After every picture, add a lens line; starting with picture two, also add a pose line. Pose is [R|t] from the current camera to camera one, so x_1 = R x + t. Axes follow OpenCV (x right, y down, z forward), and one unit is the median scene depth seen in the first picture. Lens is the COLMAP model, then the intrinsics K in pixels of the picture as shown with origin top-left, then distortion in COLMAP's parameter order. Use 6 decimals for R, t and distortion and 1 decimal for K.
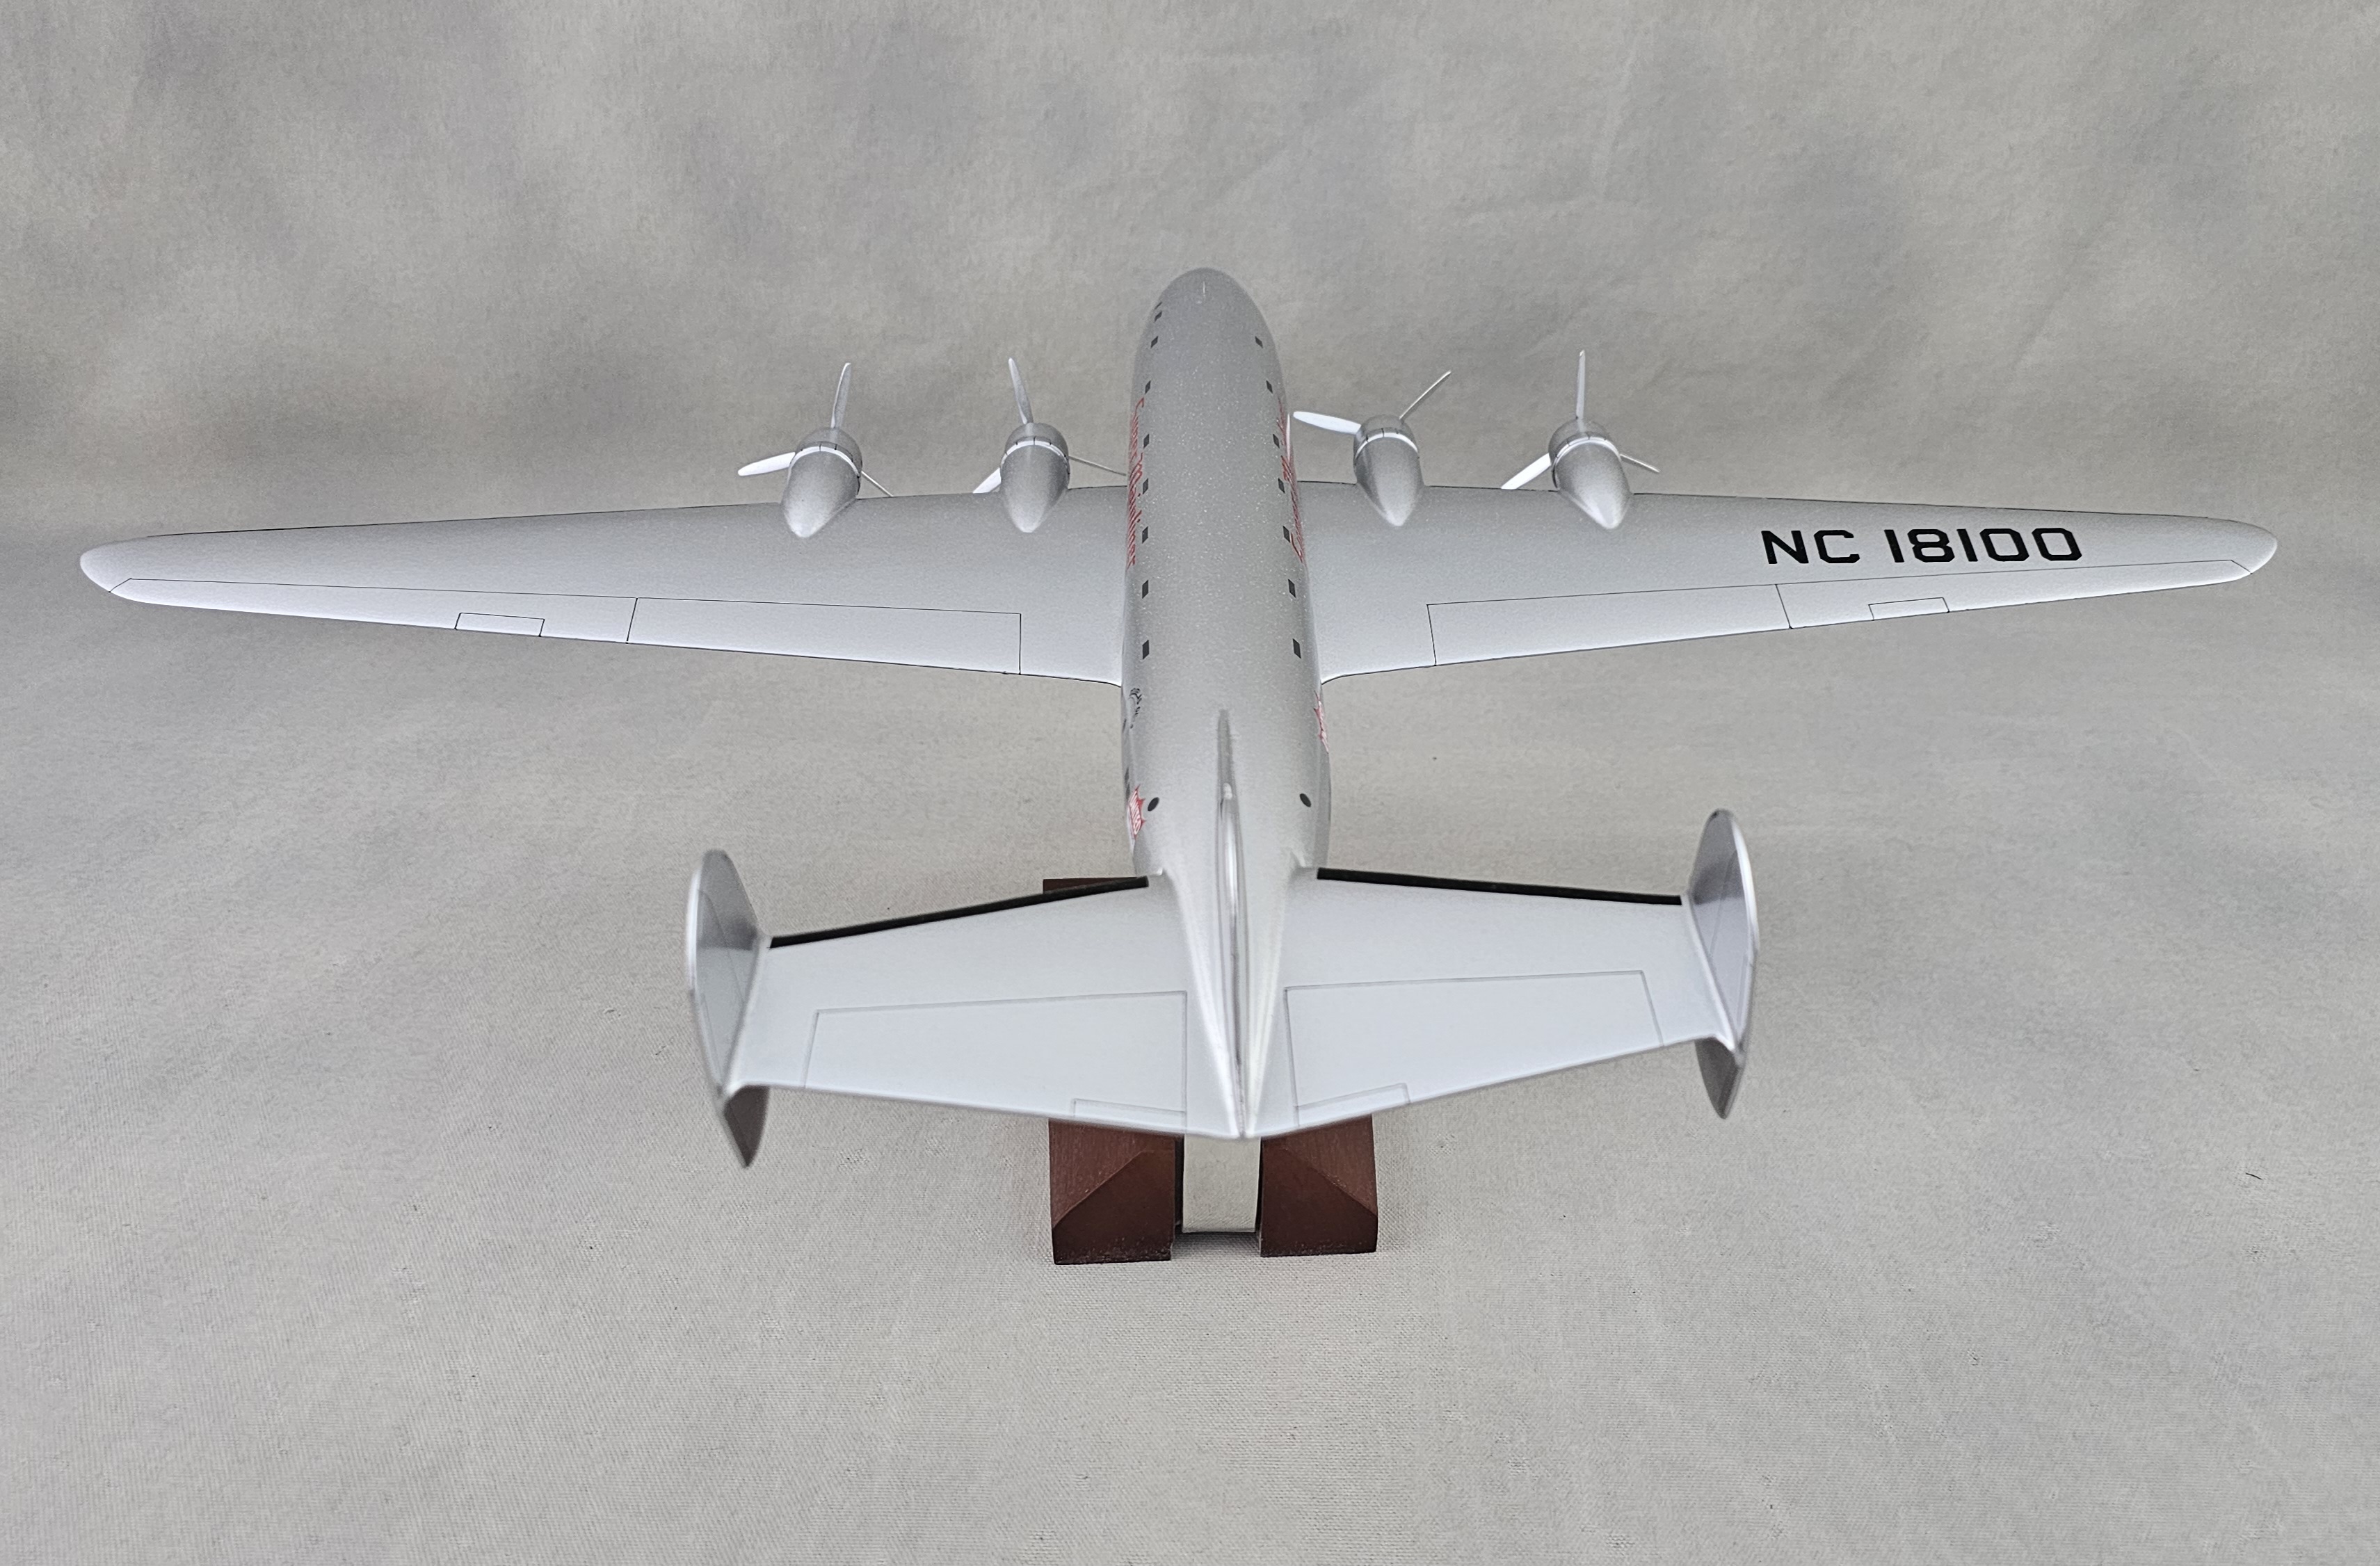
lens RADIAL K [[1891.9, 0, 1214.9], [0, 1891.9, 779.0], [0, 0, 1]] dist [0.033923, -0.061768]
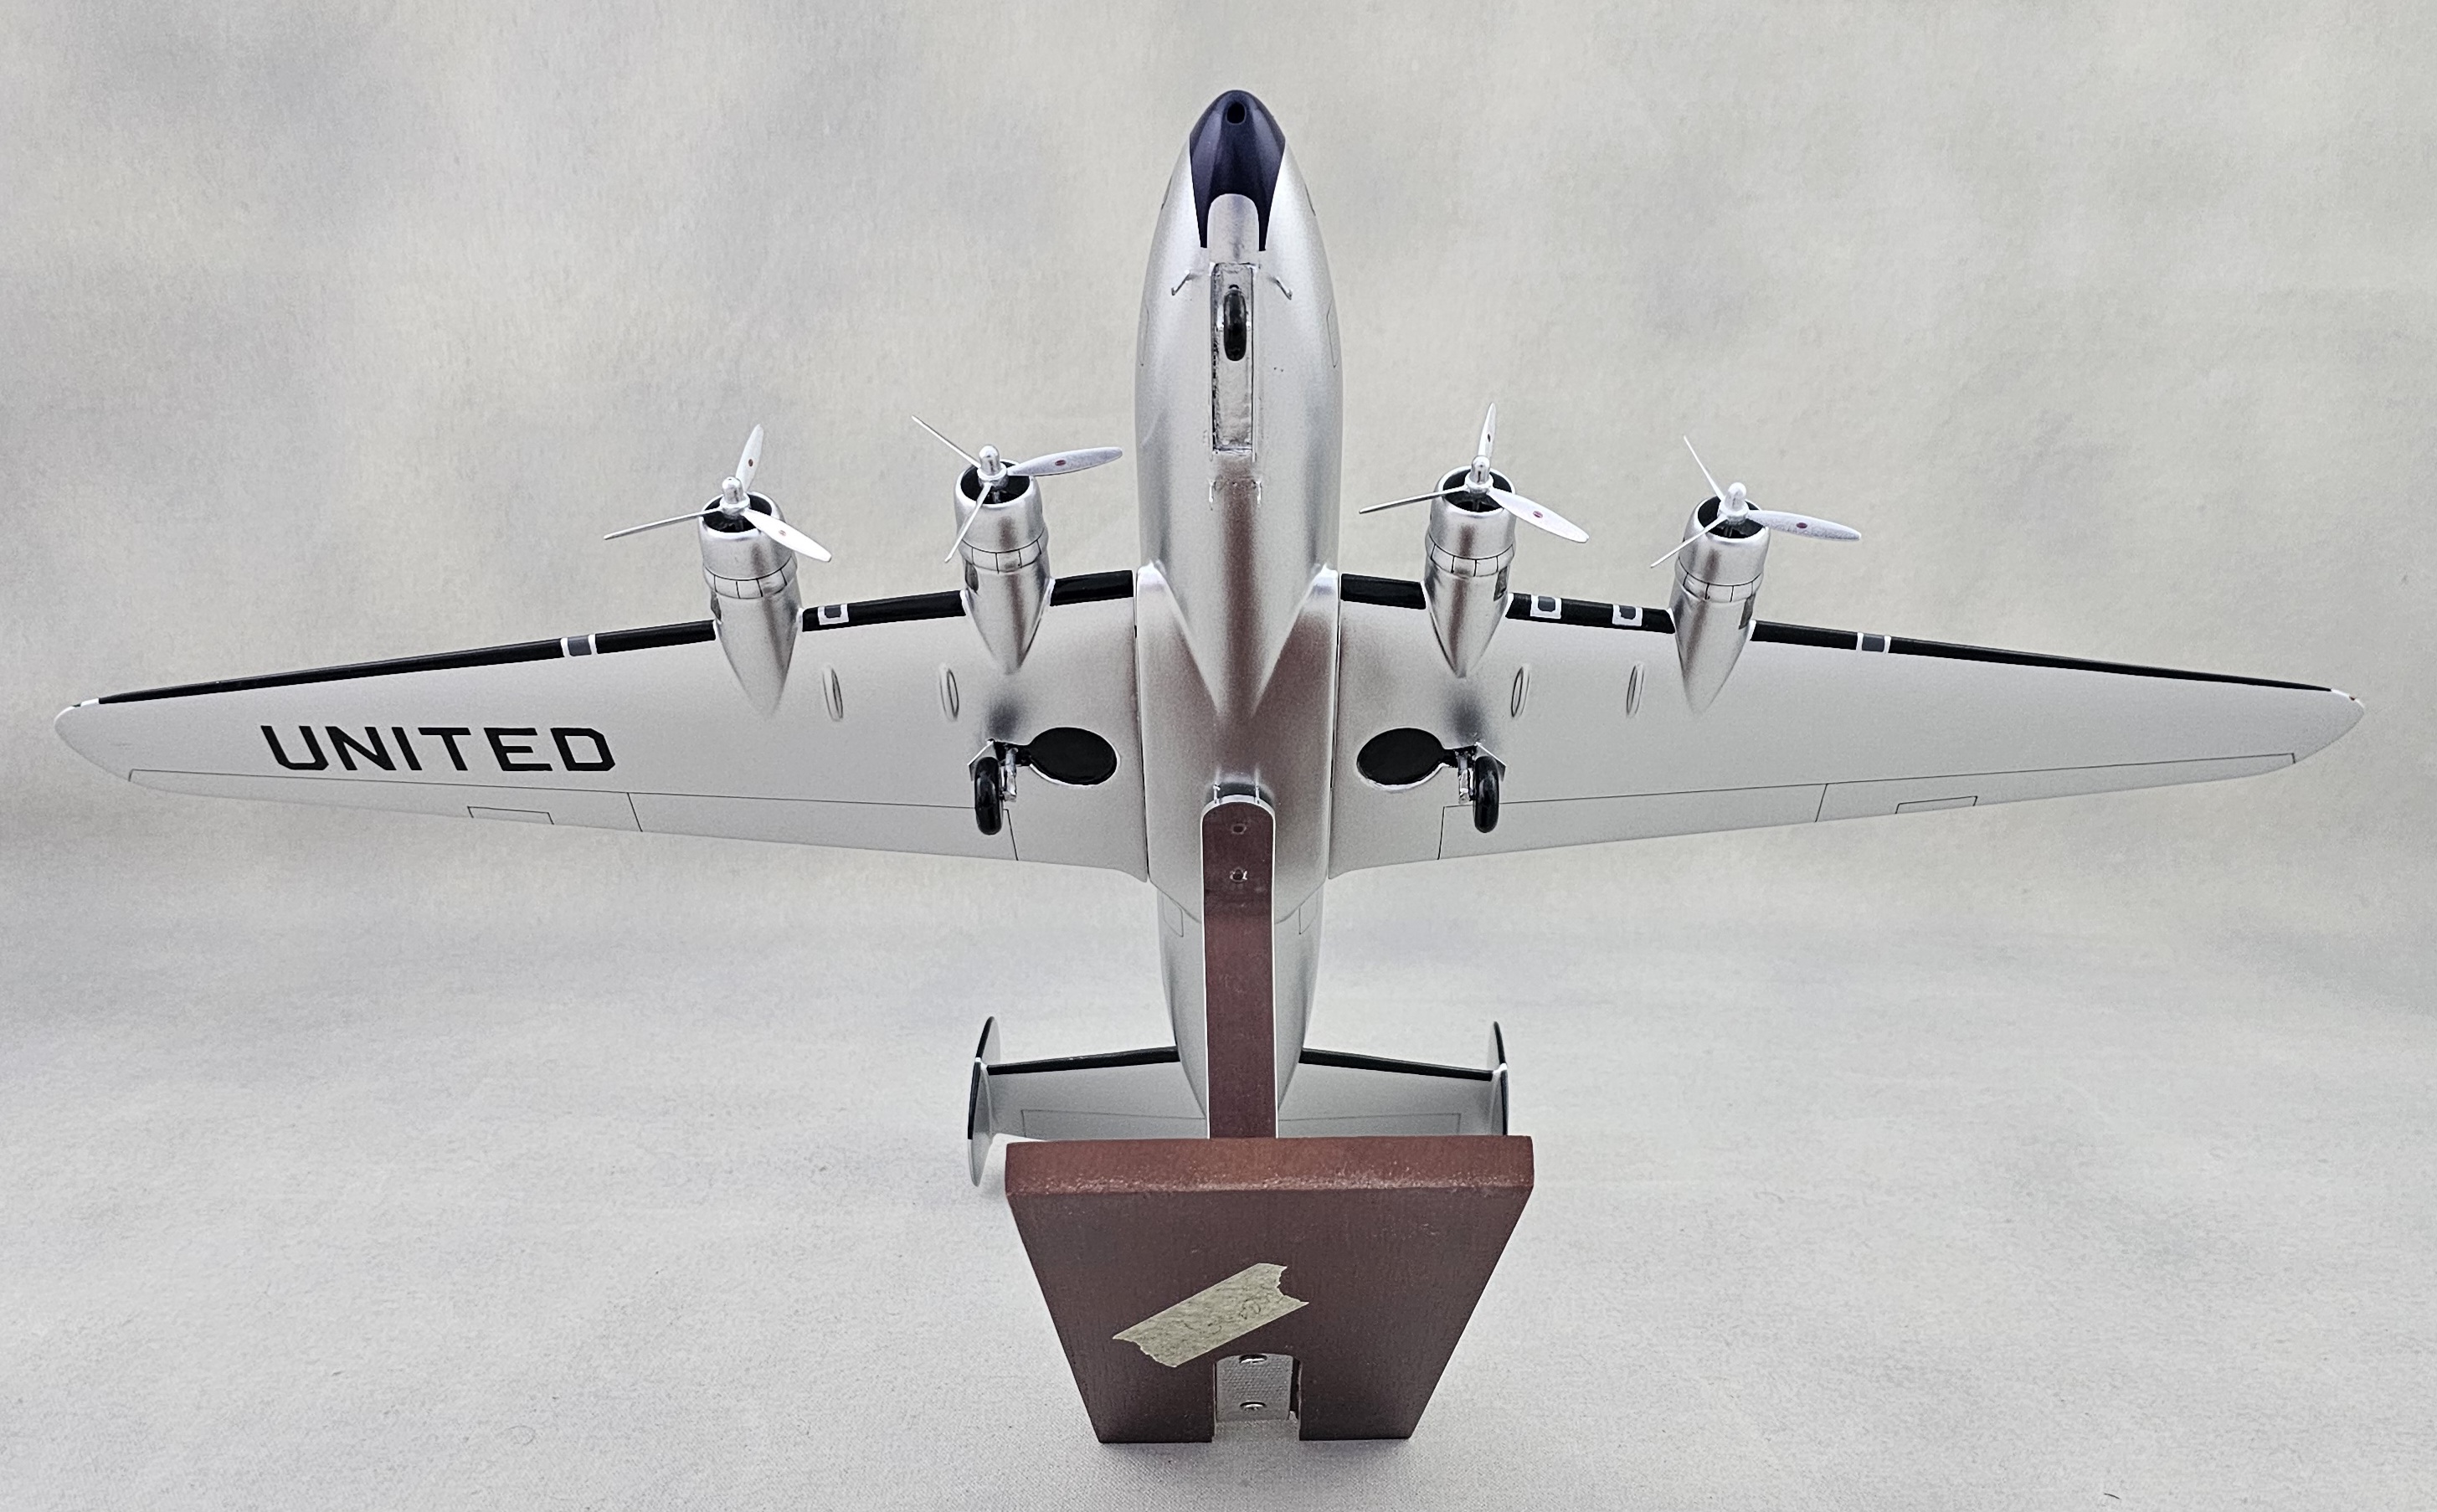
lens RADIAL K [[2304.3, 0, 1217.8], [0, 2304.3, 735.5], [0, 0, 1]] dist [0.009092, -0.041369]
pose [[0.999386, -0.001509, 0.034995, 0.051811], [0.010337, 0.967282, -0.253493, 0.094934], [-0.033467, 0.253699, 0.966704, -0.125173]]
